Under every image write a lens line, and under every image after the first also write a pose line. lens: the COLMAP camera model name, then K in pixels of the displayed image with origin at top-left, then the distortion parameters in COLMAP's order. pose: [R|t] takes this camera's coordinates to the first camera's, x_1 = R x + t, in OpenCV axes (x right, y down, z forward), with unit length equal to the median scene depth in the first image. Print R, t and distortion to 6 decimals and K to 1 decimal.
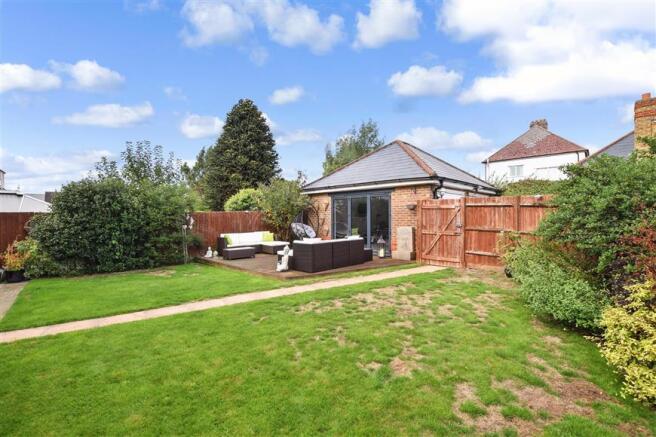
lens RADIAL K [[291.6, 0, 331.2], [0, 291.6, 216.8], [0, 0, 1]] dist [-0.005678, -0.000101]
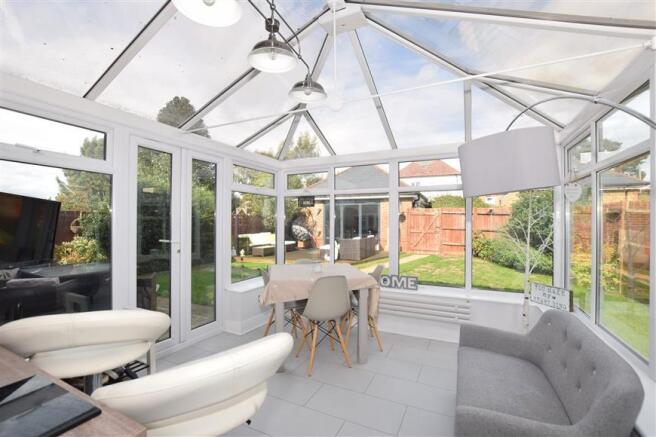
lens RADIAL K [[291.6, 0, 328.2], [0, 291.6, 220.8], [0, 0, 1]] dist [-0.005678, -0.000101]
pose [[0.932626, 0.009740, 0.360713, -0.525492], [-0.007817, 0.999946, -0.006791, 0.012778], [-0.360759, 0.003514, 0.932652, -0.172675]]
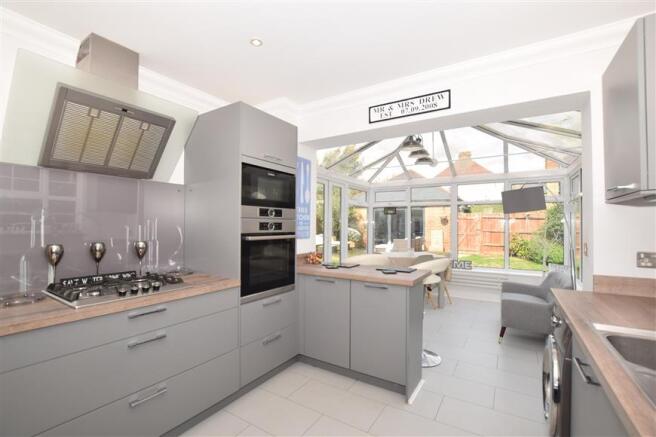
lens RADIAL K [[291.6, 0, 328.8], [0, 291.6, 221.5], [0, 0, 1]] dist [-0.005678, -0.000101]
pose [[0.964297, 0.014710, 0.264414, -0.710776], [-0.011537, 0.999842, -0.013547, 0.014558], [-0.264572, 0.010013, 0.964314, -0.346961]]
